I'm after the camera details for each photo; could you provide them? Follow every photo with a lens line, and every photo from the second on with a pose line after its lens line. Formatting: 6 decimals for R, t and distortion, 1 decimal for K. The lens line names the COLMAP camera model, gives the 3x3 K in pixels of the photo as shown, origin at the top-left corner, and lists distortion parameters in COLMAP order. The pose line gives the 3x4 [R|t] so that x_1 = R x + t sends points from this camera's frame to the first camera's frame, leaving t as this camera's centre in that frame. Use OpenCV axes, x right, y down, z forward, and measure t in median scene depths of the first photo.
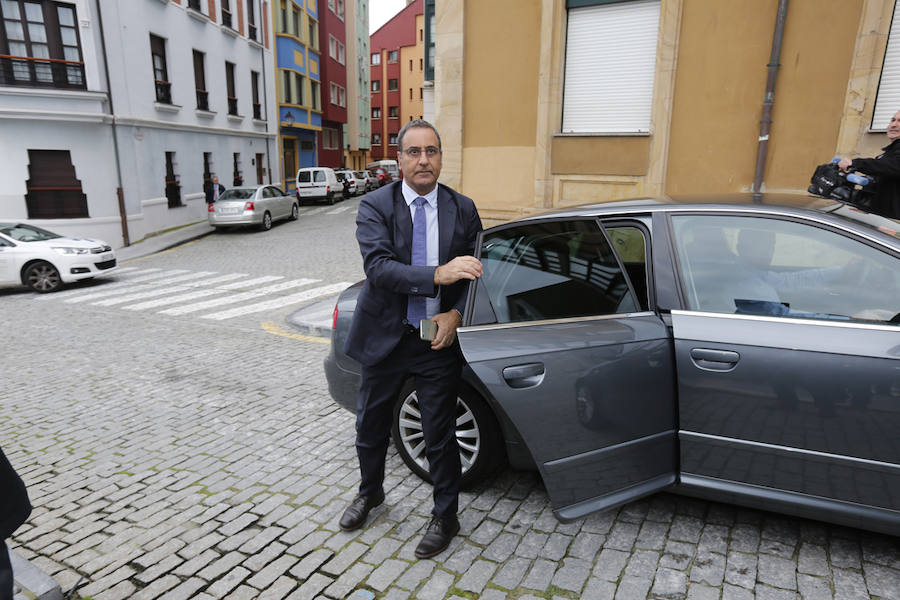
lens RADIAL K [[615.8, 0, 449.9], [0, 615.8, 303.9], [0, 0, 1]] dist [0.003953, 0.009235]
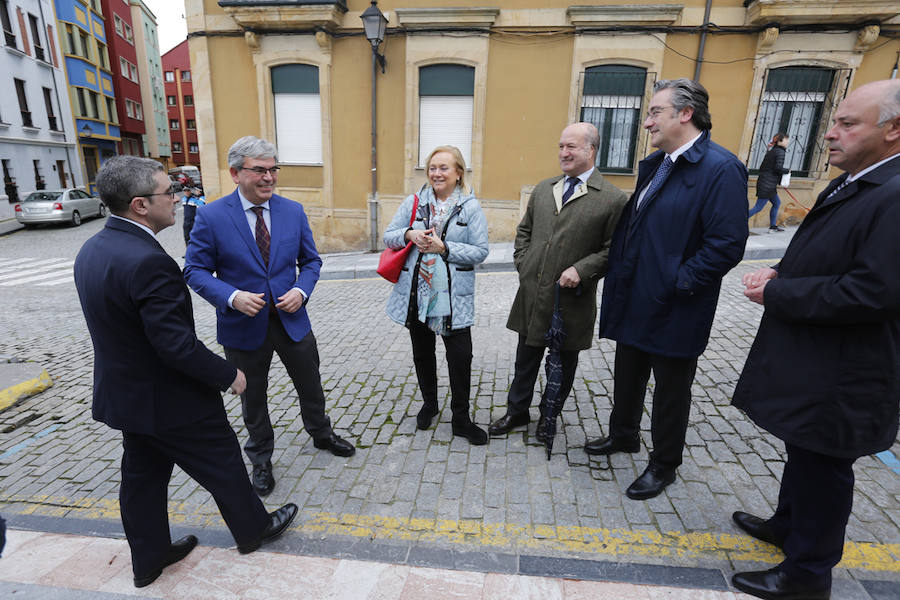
lens RADIAL K [[489.2, 0, 449.2], [0, 489.2, 303.1], [0, 0, 1]] dist [-0.002265, 0.009648]
pose [[0.933512, -0.083635, 0.348655, 0.028439], [0.067738, 0.996041, 0.057561, 0.018523], [-0.352088, -0.030117, 0.935482, -0.121832]]
